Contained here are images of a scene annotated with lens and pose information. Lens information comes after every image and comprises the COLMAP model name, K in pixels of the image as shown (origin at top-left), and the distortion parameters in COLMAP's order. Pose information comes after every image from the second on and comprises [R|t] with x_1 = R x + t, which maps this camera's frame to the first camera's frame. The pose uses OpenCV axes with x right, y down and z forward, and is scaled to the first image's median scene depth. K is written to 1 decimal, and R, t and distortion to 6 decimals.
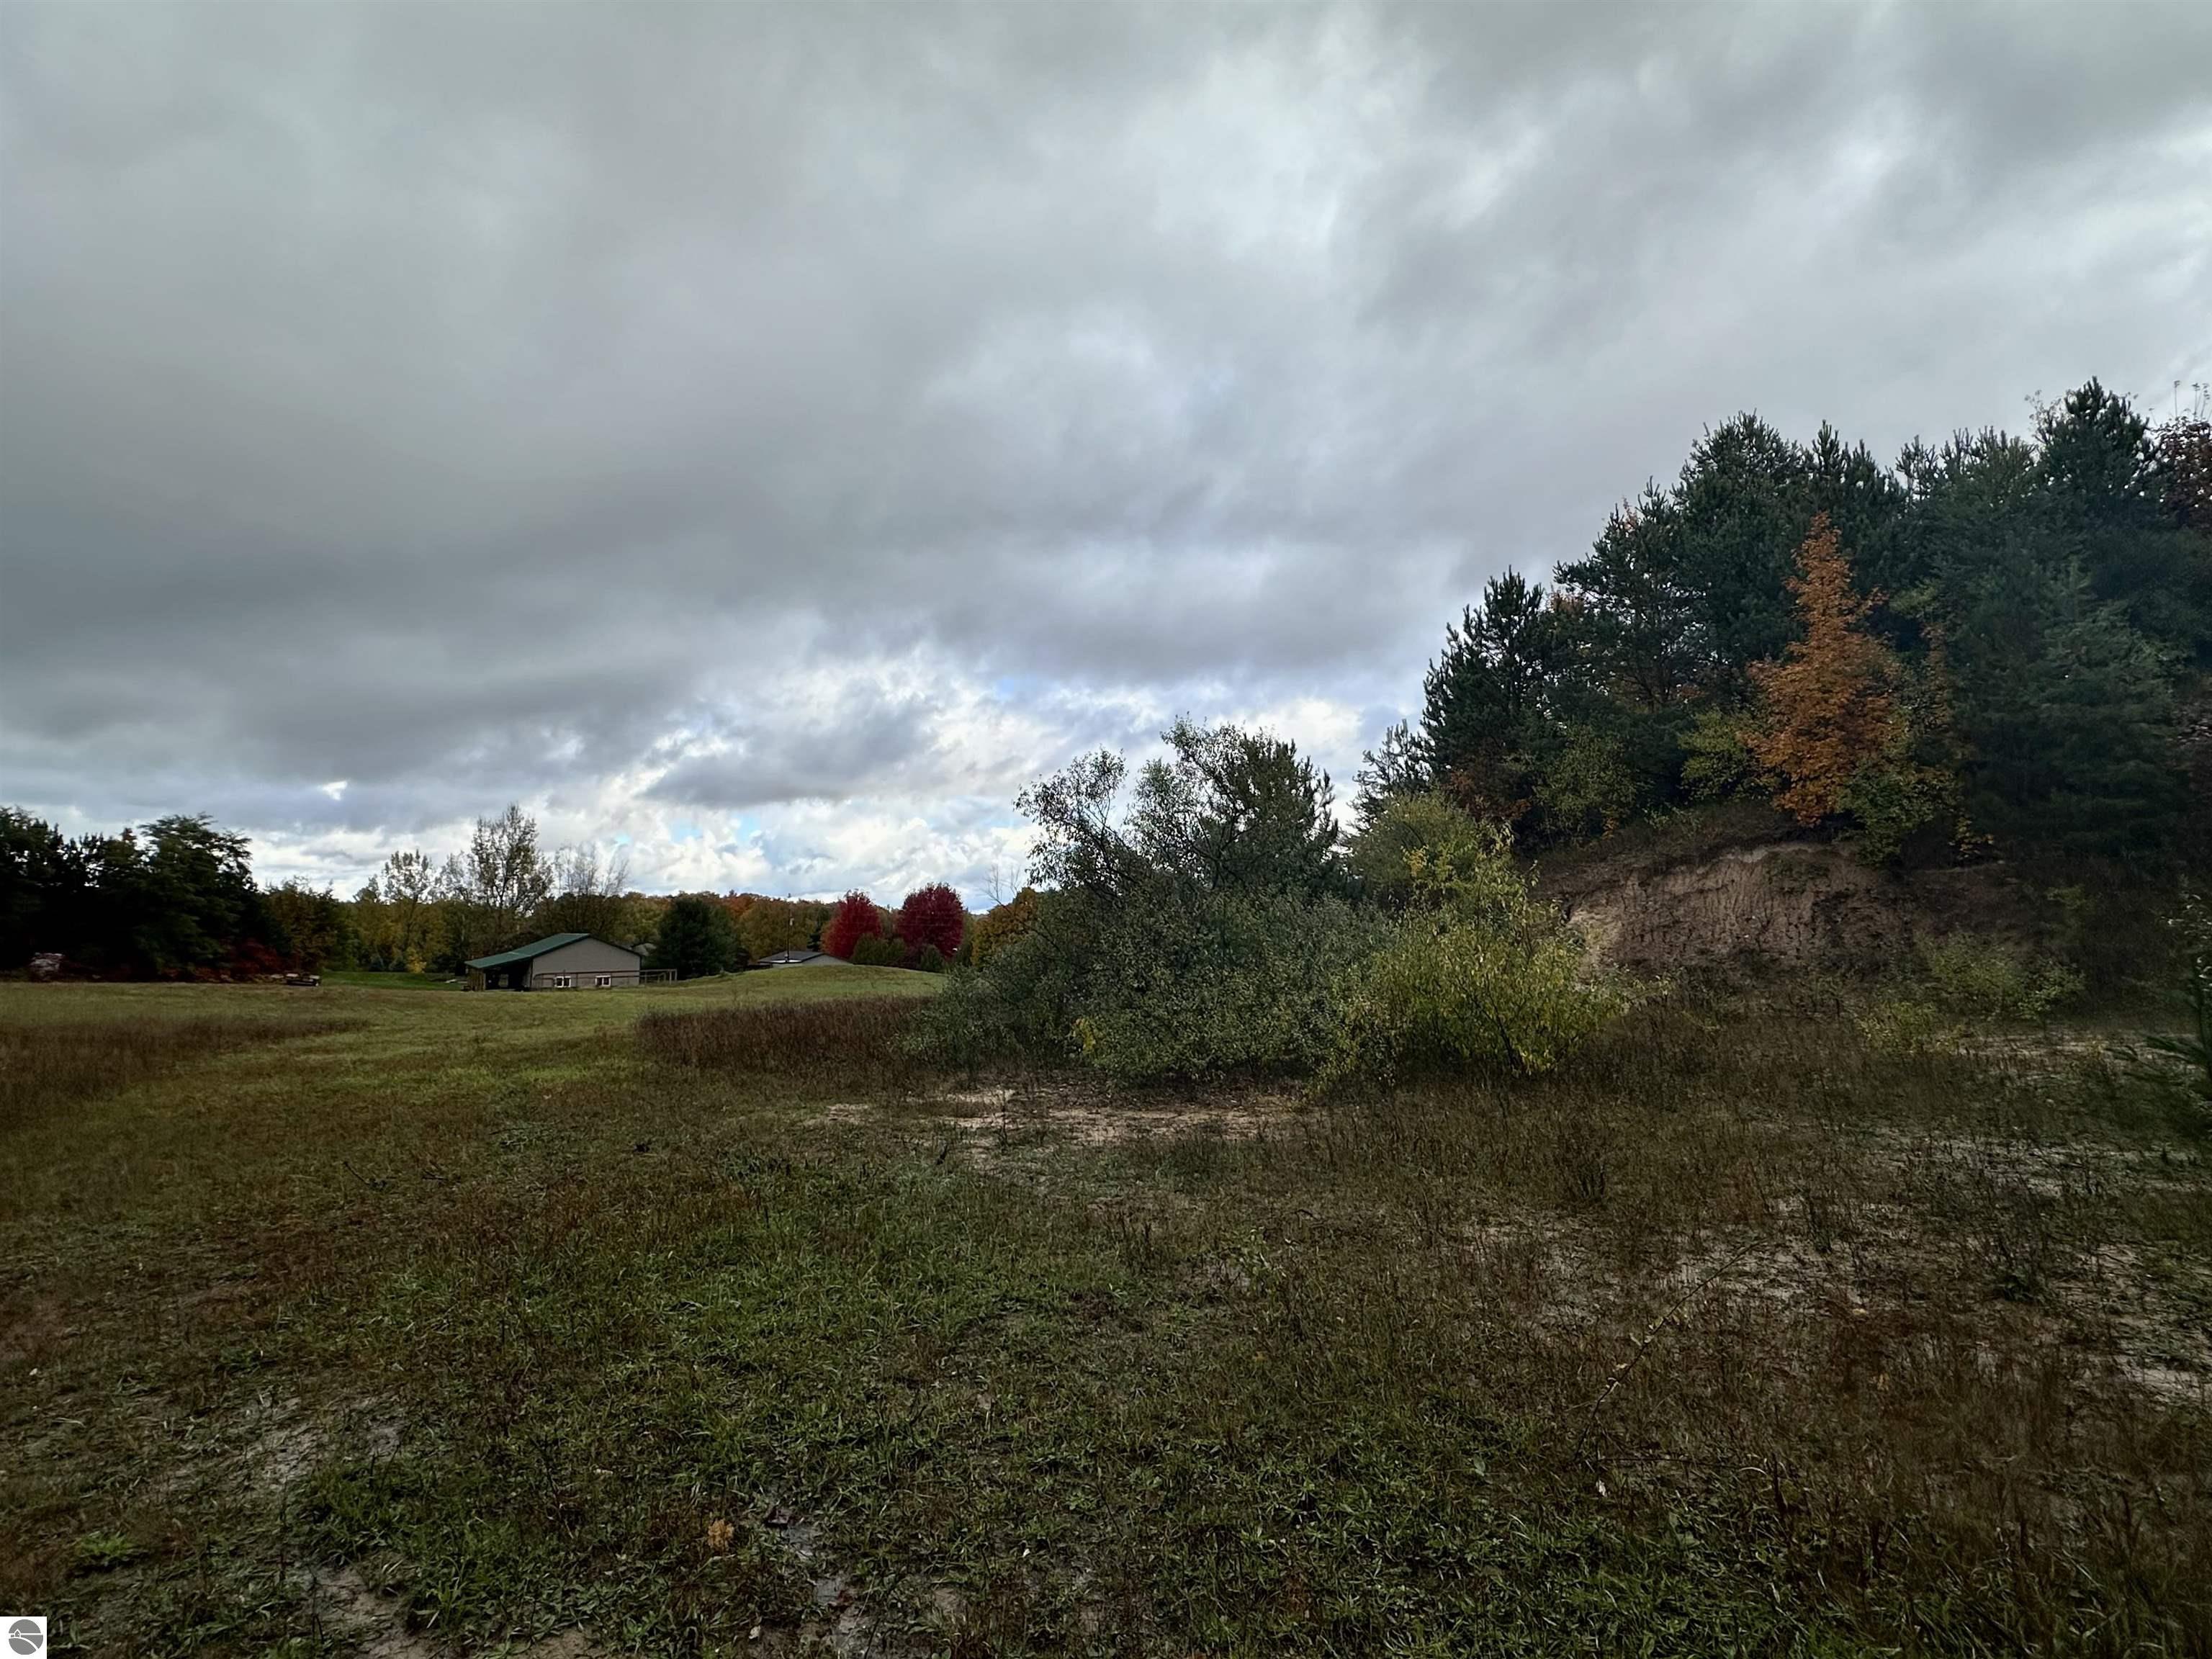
lens RADIAL K [[1091.5, 0, 1106.0], [0, 1091.5, 829.5], [0, 0, 1]] dist [0.001739, -0.000827]
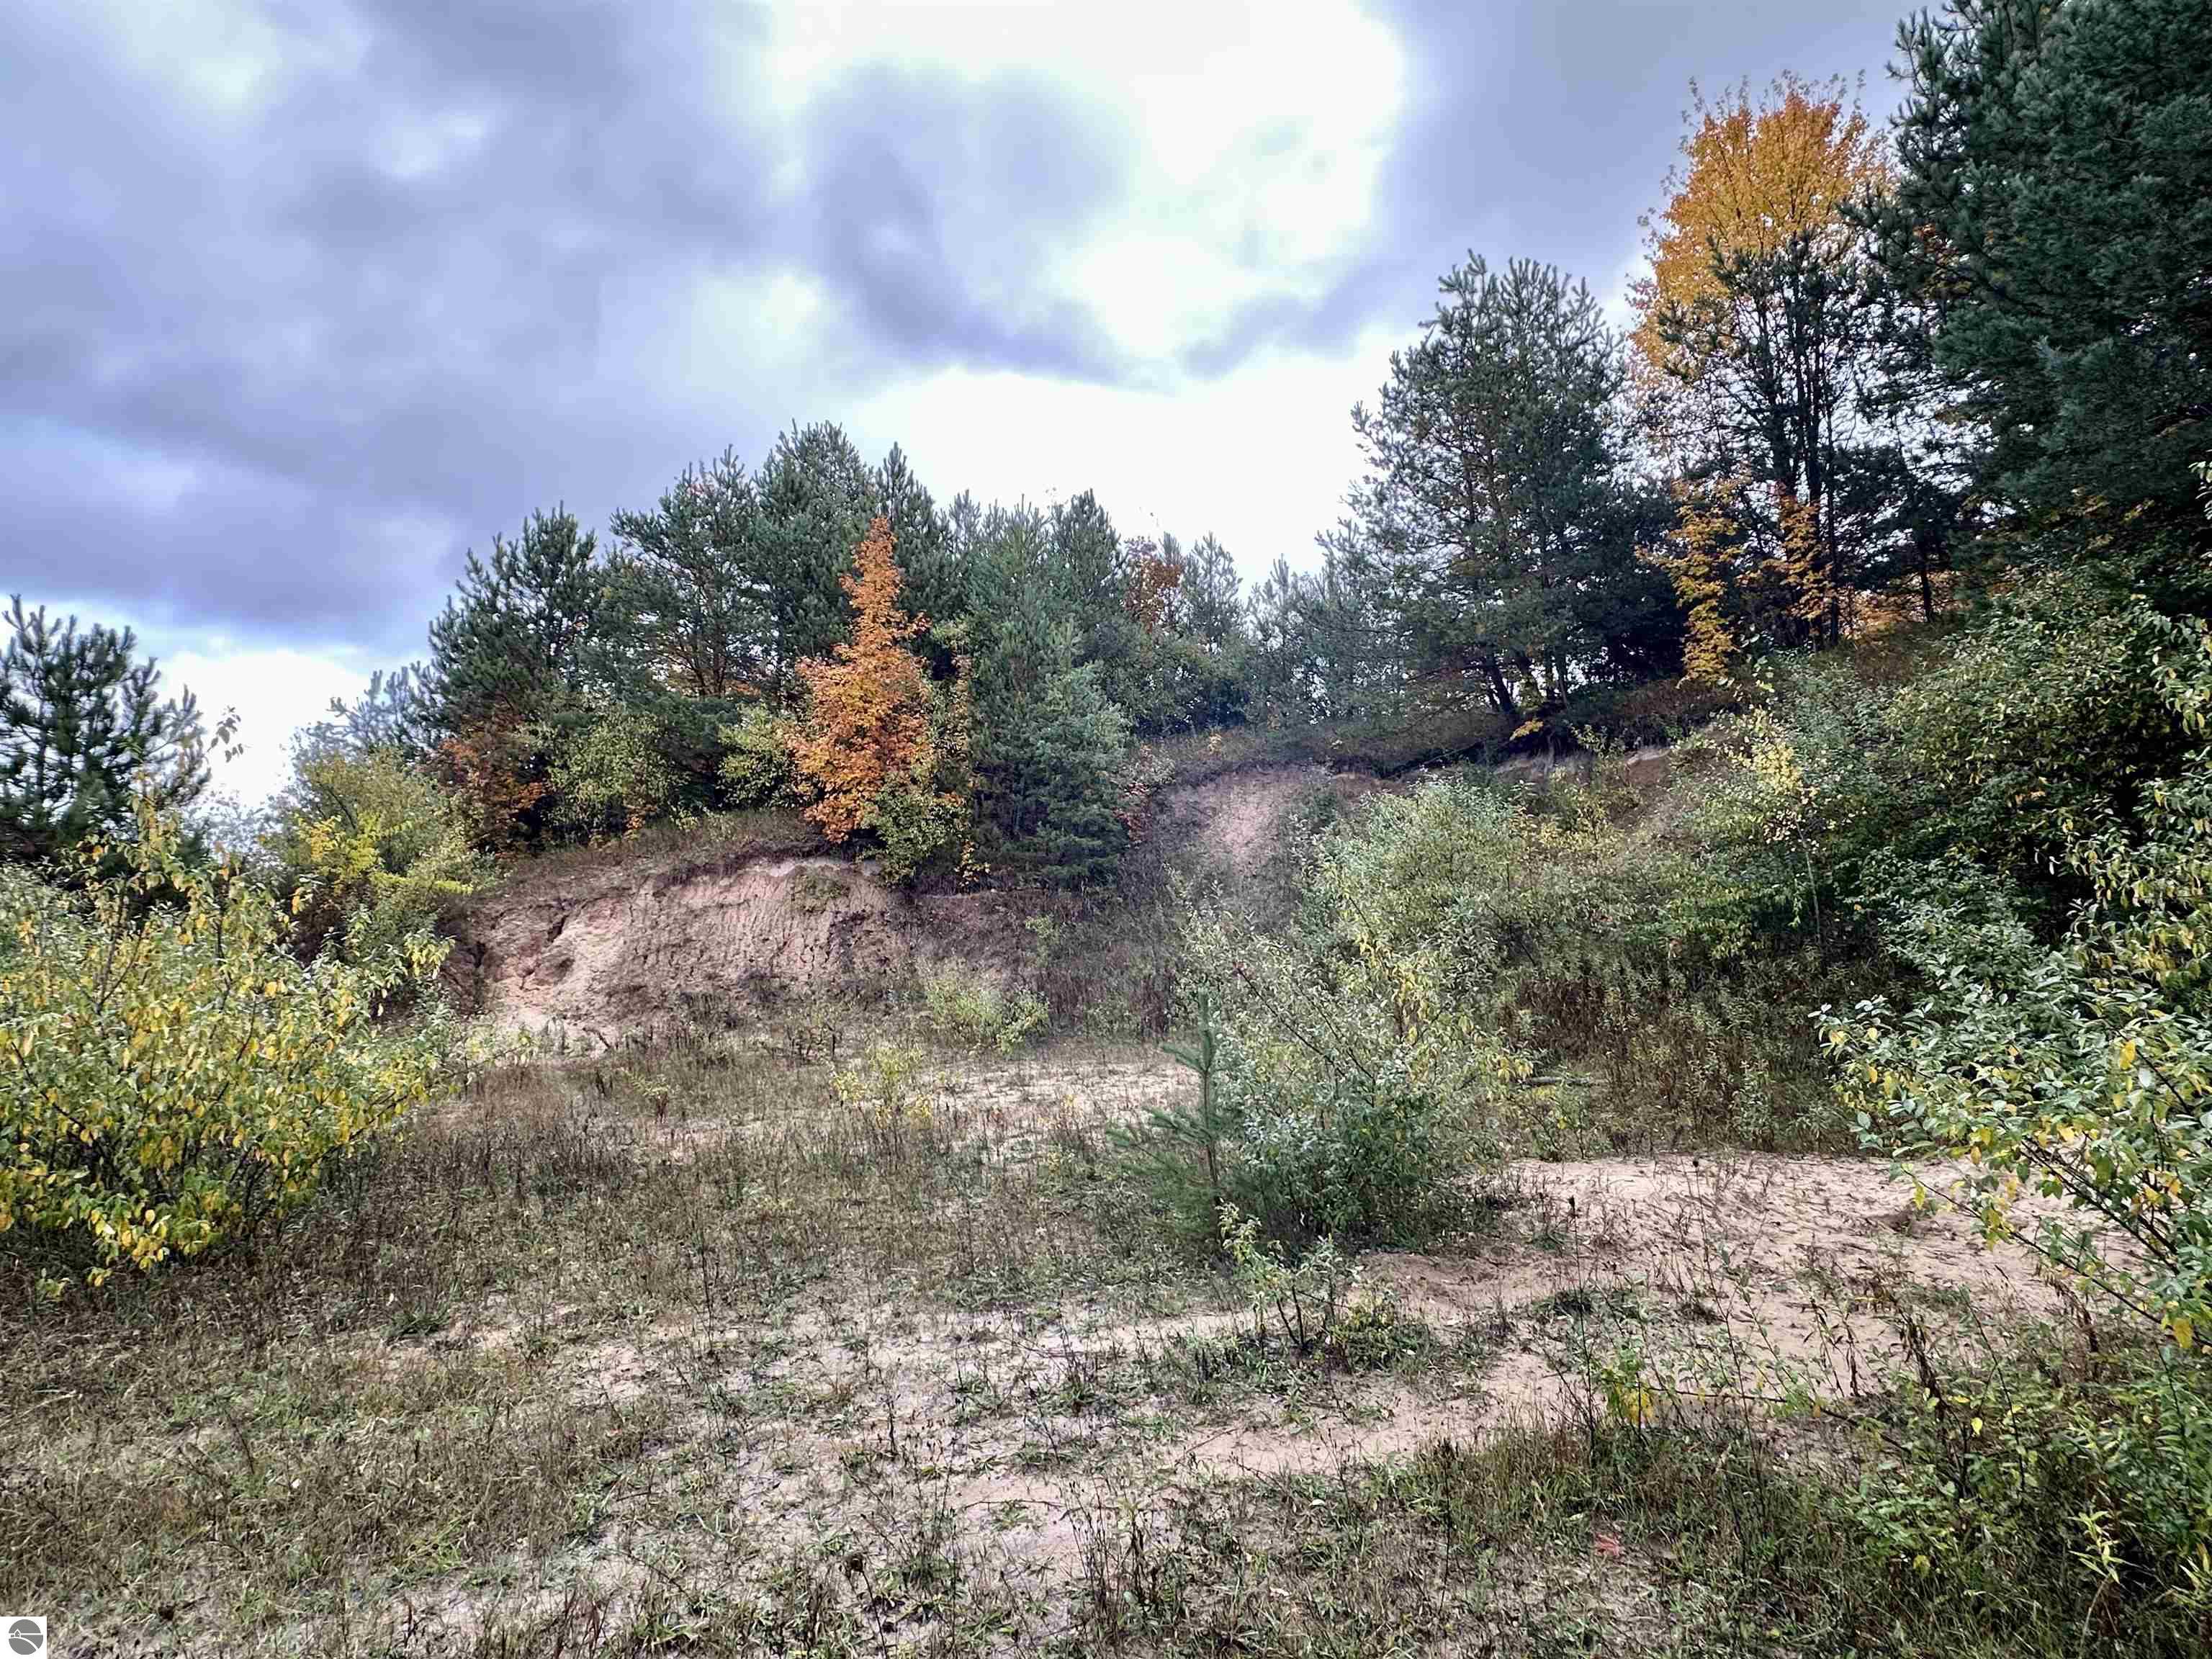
lens RADIAL K [[1091.5, 0, 1106.0], [0, 1091.5, 829.5], [0, 0, 1]] dist [0.001739, -0.000827]
pose [[0.697949, 0.100114, 0.709115, 0.140325], [-0.088596, 0.994645, -0.053224, 0.015628], [-0.710646, -0.025677, 0.703081, 0.179808]]
